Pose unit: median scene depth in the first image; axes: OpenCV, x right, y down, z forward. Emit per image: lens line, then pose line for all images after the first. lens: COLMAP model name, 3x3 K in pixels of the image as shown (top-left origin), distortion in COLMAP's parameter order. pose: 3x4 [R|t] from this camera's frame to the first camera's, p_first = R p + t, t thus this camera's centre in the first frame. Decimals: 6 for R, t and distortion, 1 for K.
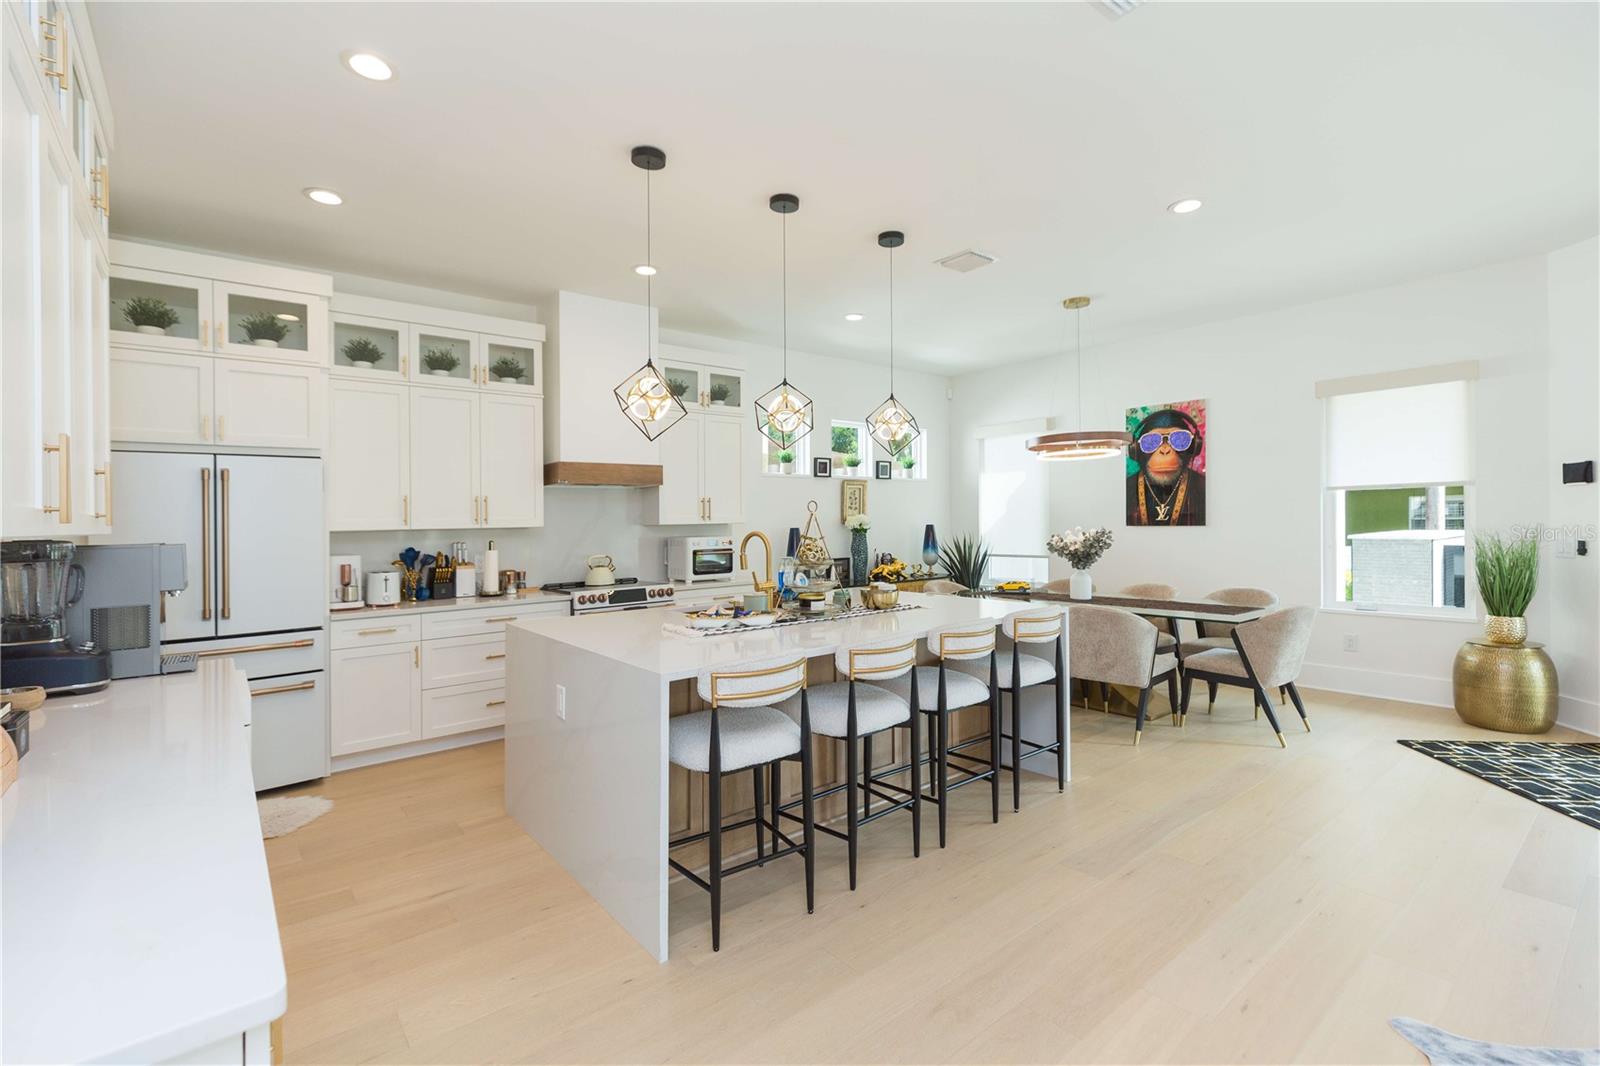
lens RADIAL K [[727.9, 0, 815.7], [0, 727.9, 522.9], [0, 0, 1]] dist [-0.000178, -0.000057]
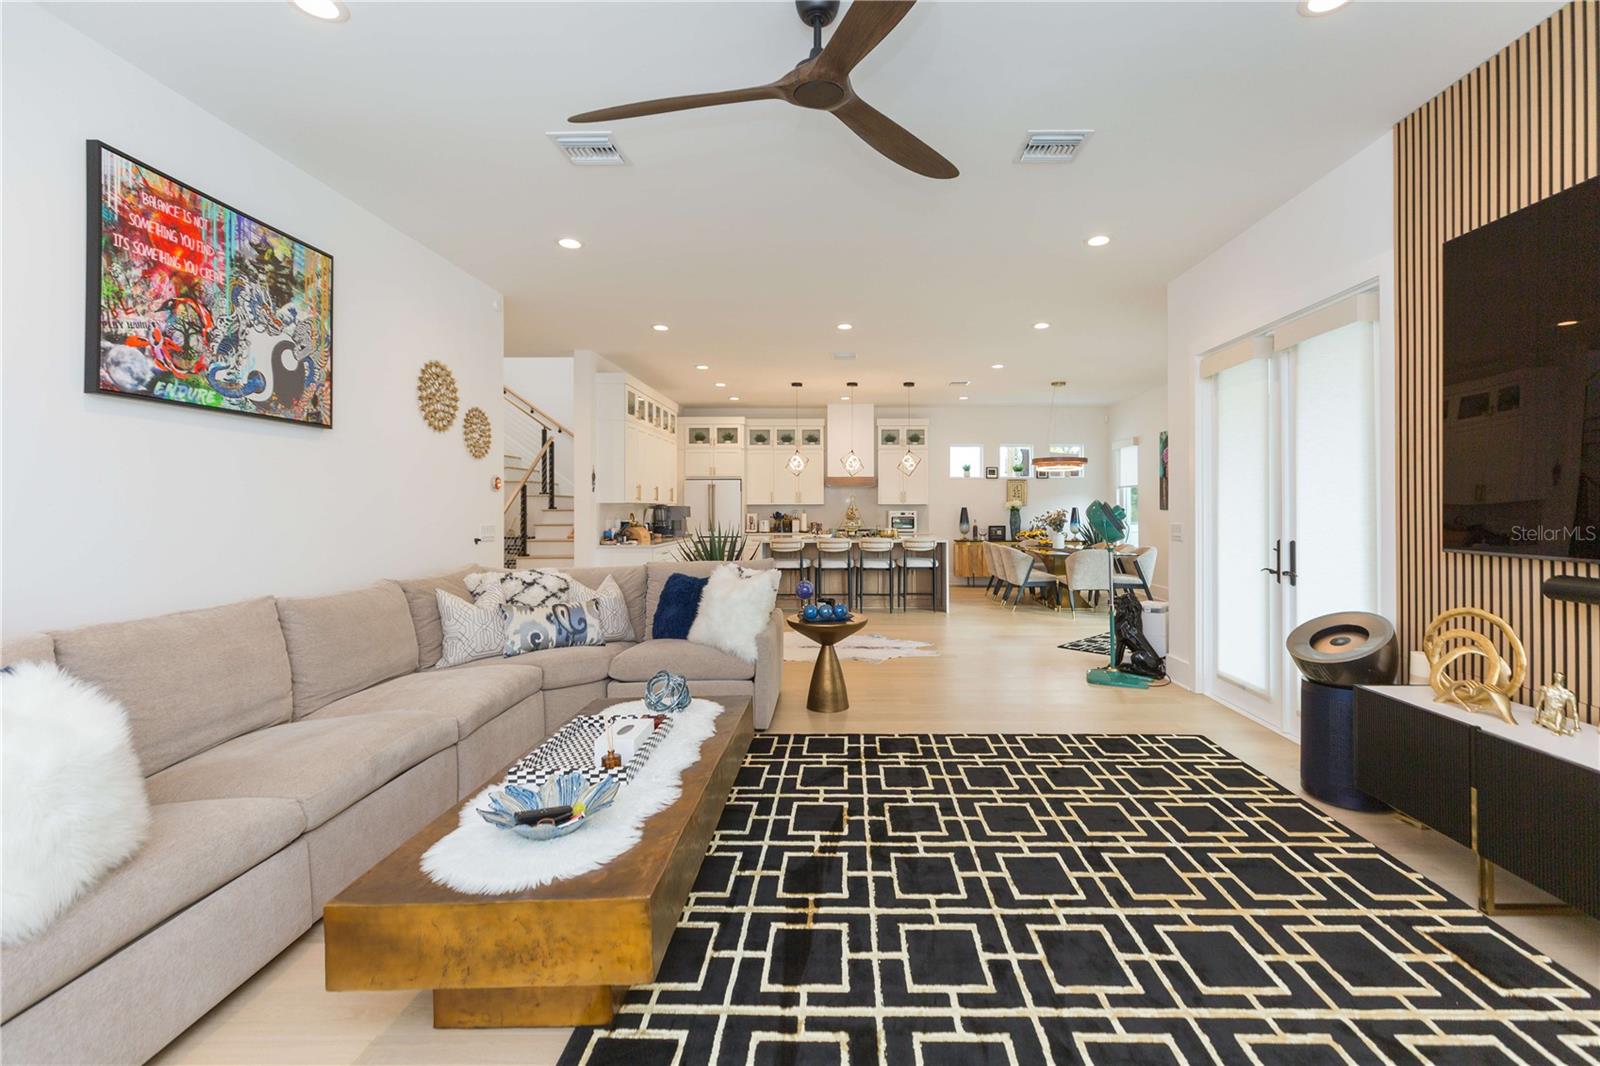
lens RADIAL K [[725.7, 0, 837.5], [0, 725.7, 501.2], [0, 0, 1]] dist [0.002633, 0.000369]
pose [[0.765292, 0.010392, -0.643599, 1.137437], [-0.014665, 0.999892, -0.001293, -0.002327], [0.643516, 0.010428, 0.765362, -0.749651]]
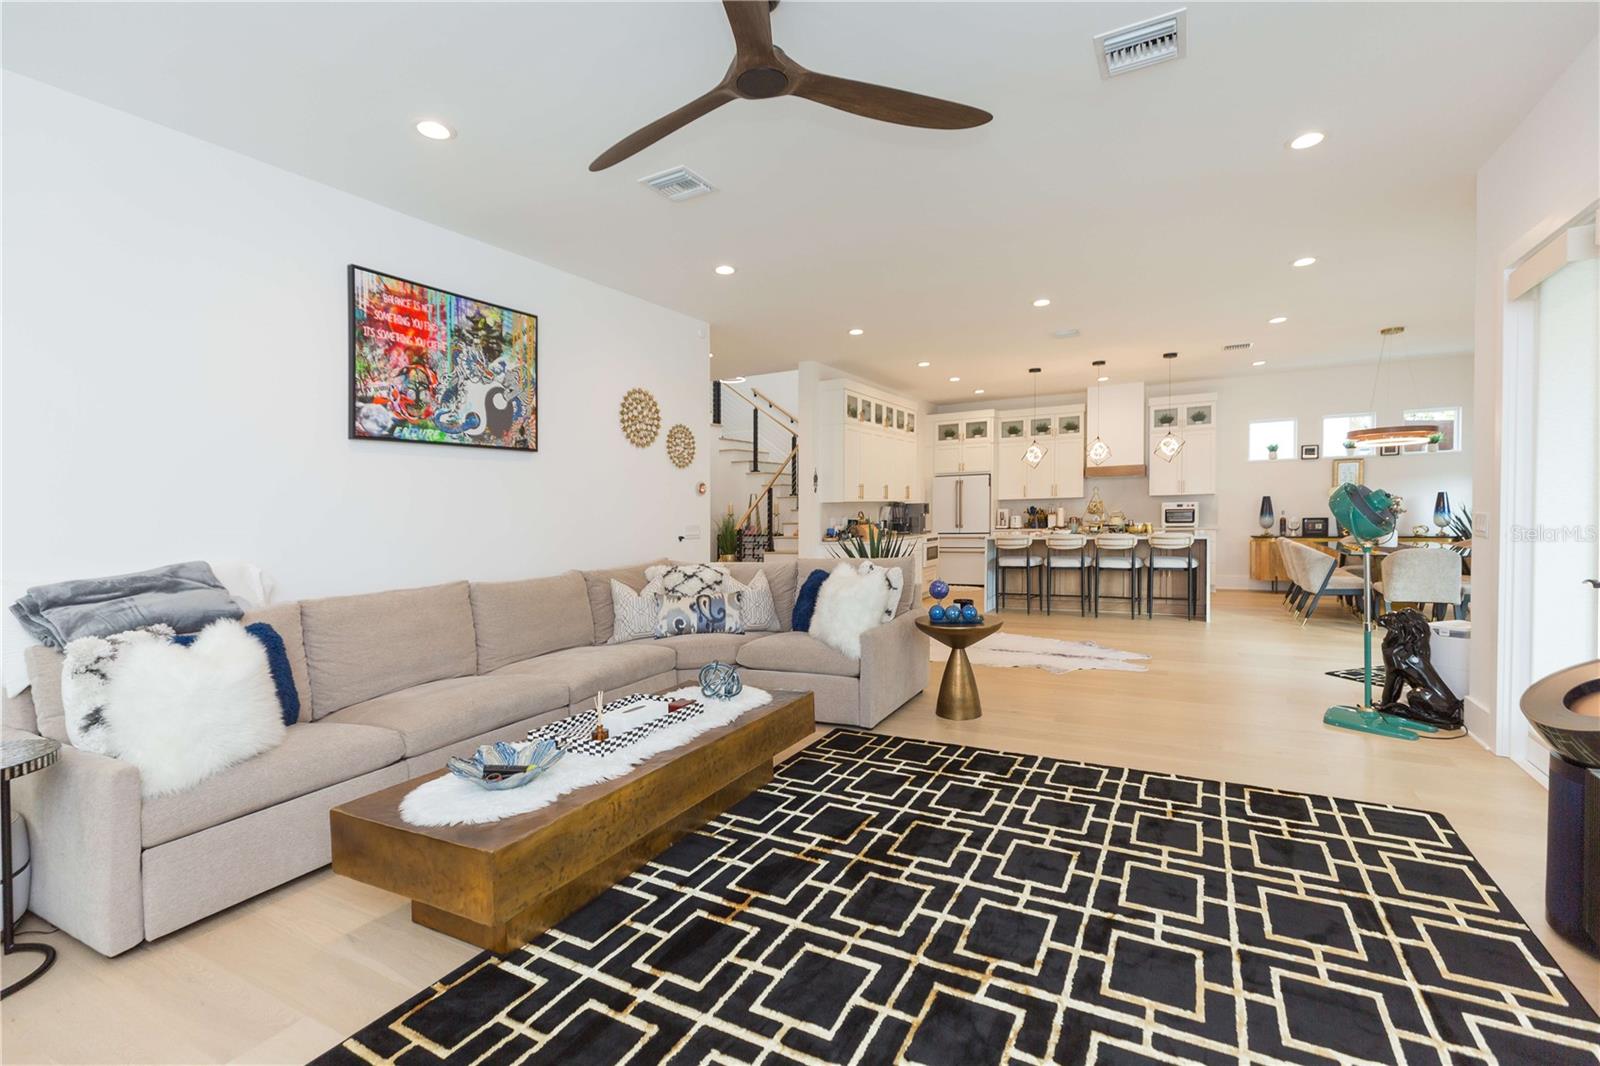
lens RADIAL K [[716.7, 0, 805.3], [0, 716.7, 512.0], [0, 0, 1]] dist [0.001849, 0.000146]
pose [[0.371324, 0.012421, -0.928420, 1.259514], [0.014418, 0.999713, 0.019142, -0.003628], [0.928391, -0.020494, 0.371039, -0.545812]]
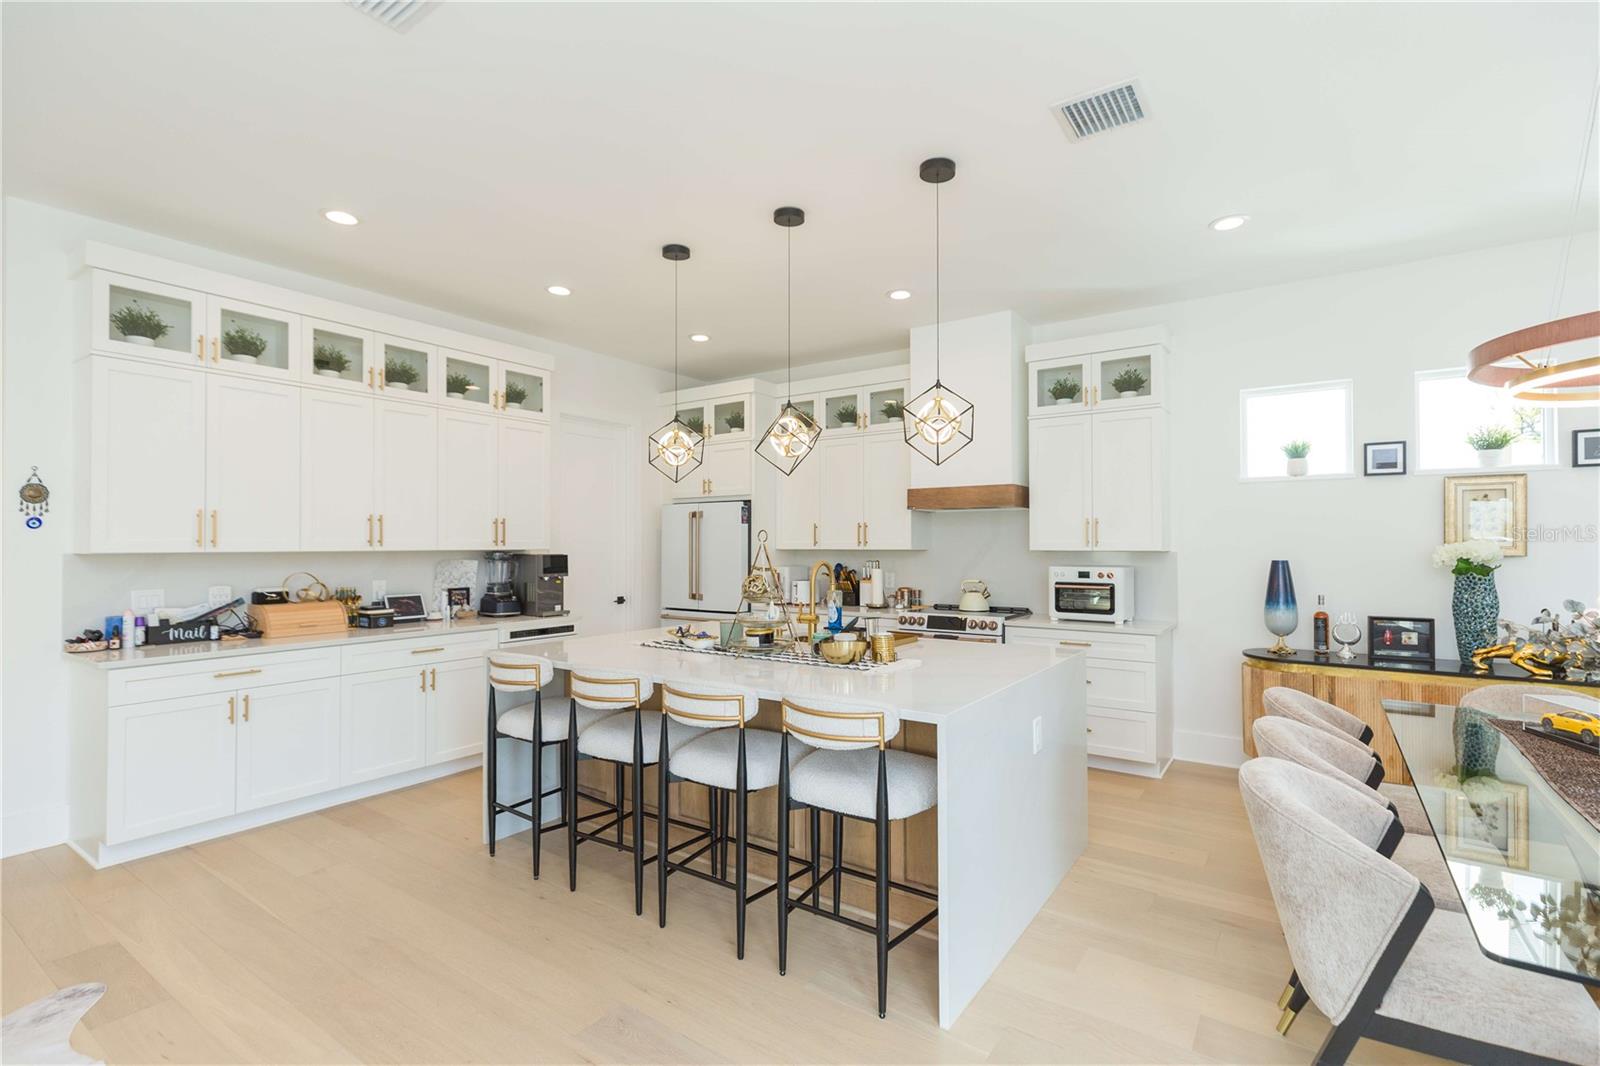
lens RADIAL K [[736.9, 0, 808.4], [0, 736.9, 535.6], [0, 0, 1]] dist [0.002248, 0.000235]
pose [[0.267275, 0.005600, -0.963604, 0.619387], [-0.007793, 0.999963, 0.003650, -0.017836], [0.963589, 0.006534, 0.267309, 0.540719]]
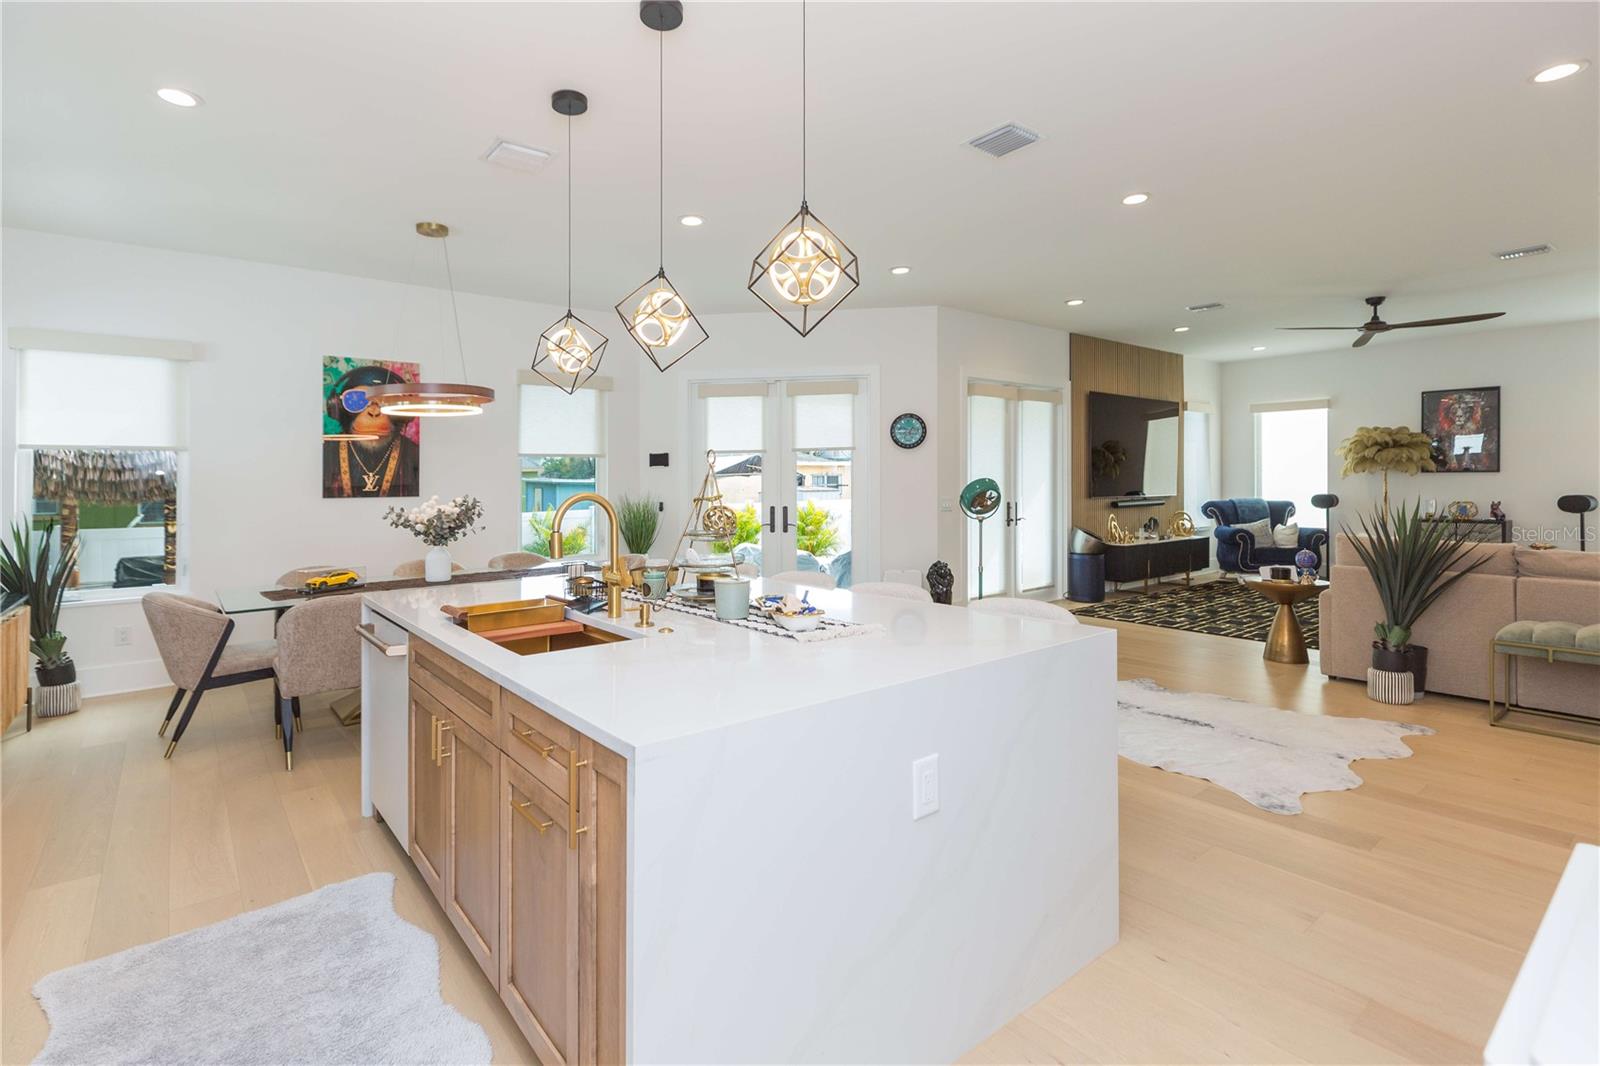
lens RADIAL K [[726.6, 0, 801.1], [0, 726.6, 494.5], [0, 0, 1]] dist [0.003367, 0.000240]
pose [[0.039442, -0.004964, 0.999210, -0.476311], [0.014440, 0.999886, 0.004398, 0.005198], [-0.999118, 0.014255, 0.039509, 0.554471]]
